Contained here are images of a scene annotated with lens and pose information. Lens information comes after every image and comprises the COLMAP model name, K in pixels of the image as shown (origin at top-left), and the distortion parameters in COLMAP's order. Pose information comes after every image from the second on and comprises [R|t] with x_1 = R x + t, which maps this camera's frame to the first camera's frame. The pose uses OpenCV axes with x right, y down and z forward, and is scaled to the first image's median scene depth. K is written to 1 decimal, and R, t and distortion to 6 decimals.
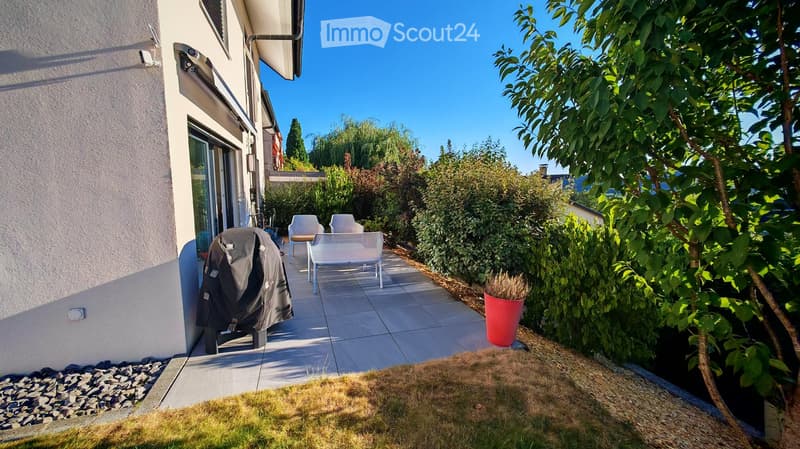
lens RADIAL K [[302.8, 0, 400.0], [0, 302.8, 224.5], [0, 0, 1]] dist [0.000830, 0.000150]
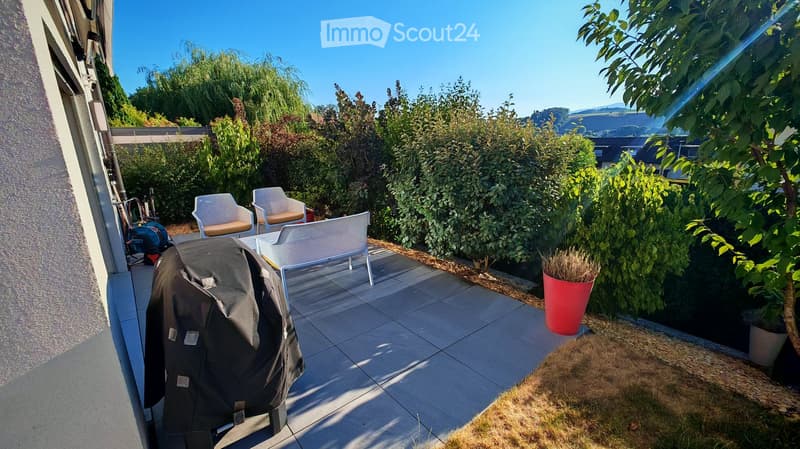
lens RADIAL K [[344.6, 0, 400.0], [0, 344.6, 224.5], [0, 0, 1]] dist [0.000609, 0.000154]
pose [[0.936687, -0.125824, 0.326780, -0.247290], [0.084709, 0.986916, 0.137192, -0.048779], [-0.339766, -0.100825, 0.935090, 0.183011]]
